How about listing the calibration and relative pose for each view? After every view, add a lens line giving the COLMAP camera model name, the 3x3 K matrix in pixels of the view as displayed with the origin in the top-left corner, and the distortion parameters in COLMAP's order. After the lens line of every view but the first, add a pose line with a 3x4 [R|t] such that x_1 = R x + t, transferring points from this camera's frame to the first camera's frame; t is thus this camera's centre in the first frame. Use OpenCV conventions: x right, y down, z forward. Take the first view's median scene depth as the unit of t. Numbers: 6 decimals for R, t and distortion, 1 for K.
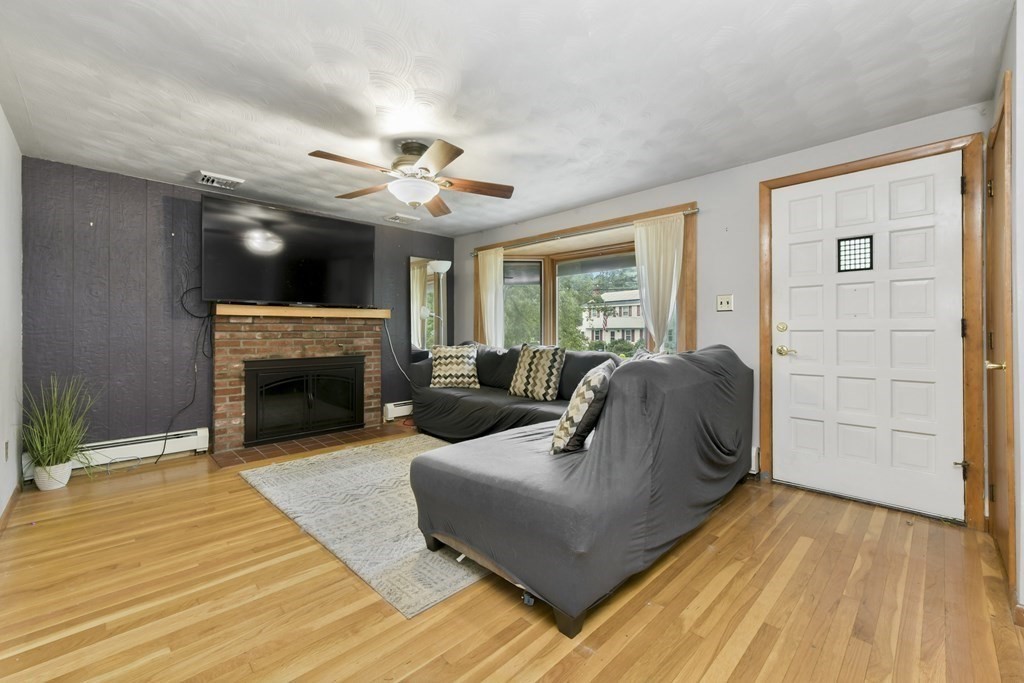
lens RADIAL K [[415.6, 0, 508.5], [0, 415.6, 332.4], [0, 0, 1]] dist [0.001200, 0.001149]
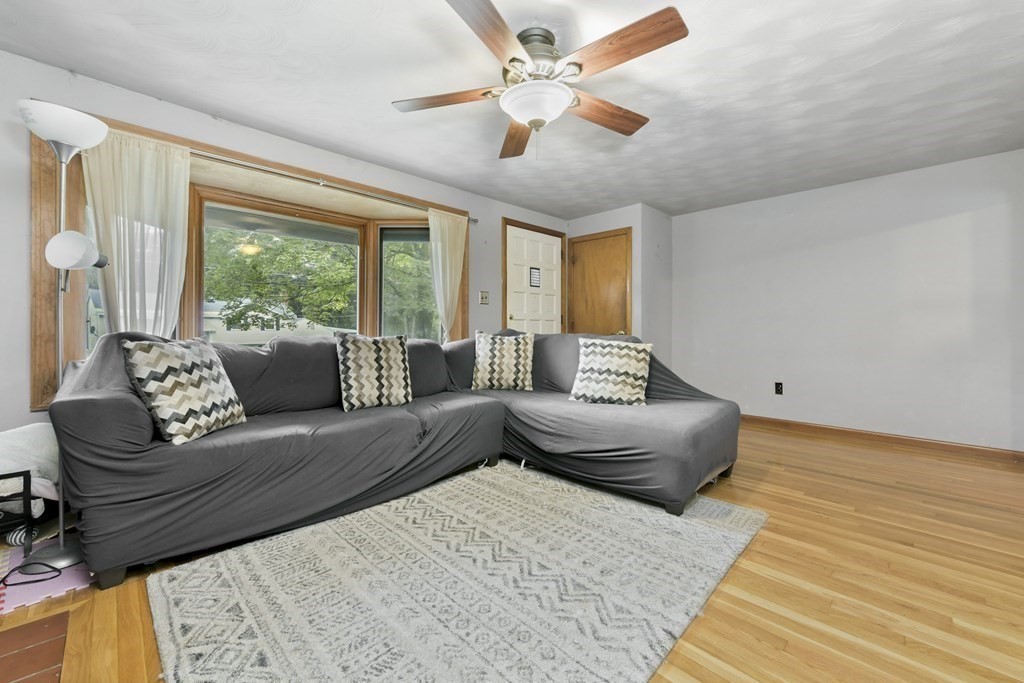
lens RADIAL K [[415.6, 0, 515.6], [0, 415.6, 329.2], [0, 0, 1]] dist [0.001200, 0.001149]
pose [[-0.005013, -0.003579, 0.999981, -0.685385], [0.000406, 0.999994, 0.003581, 0.020904], [-0.999987, 0.000424, -0.005012, 0.779103]]
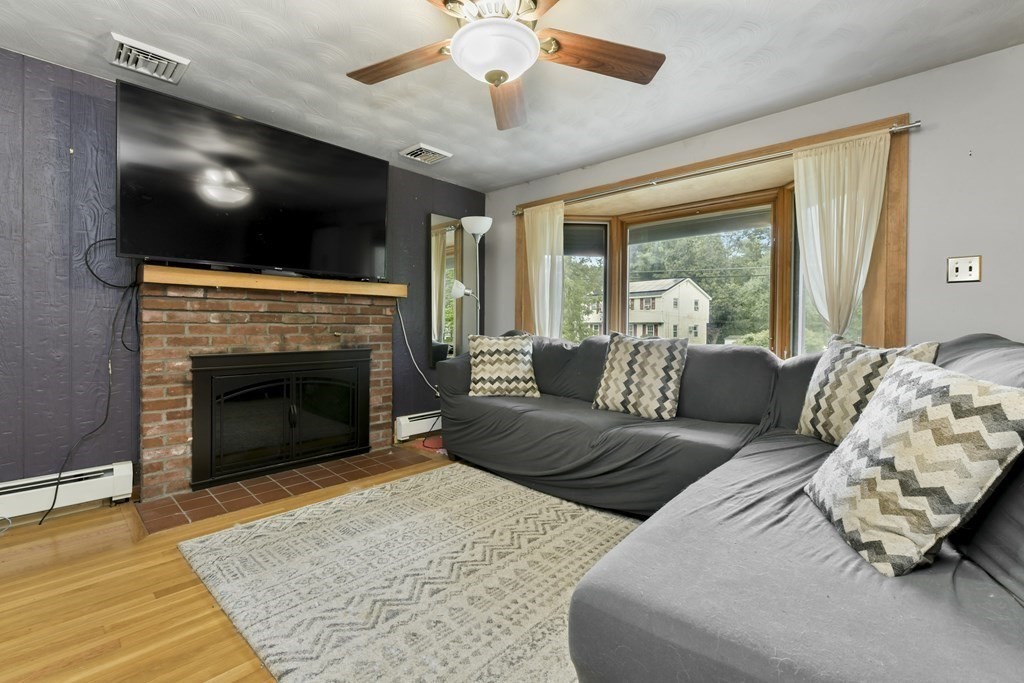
lens RADIAL K [[444.4, 0, 513.4], [0, 444.4, 331.3], [0, 0, 1]] dist [-0.003405, 0.000431]
pose [[0.999119, 0.006884, 0.041406, -0.169411], [-0.007267, 0.999932, 0.009106, 0.019922], [-0.041340, -0.009399, 0.999101, 0.300531]]
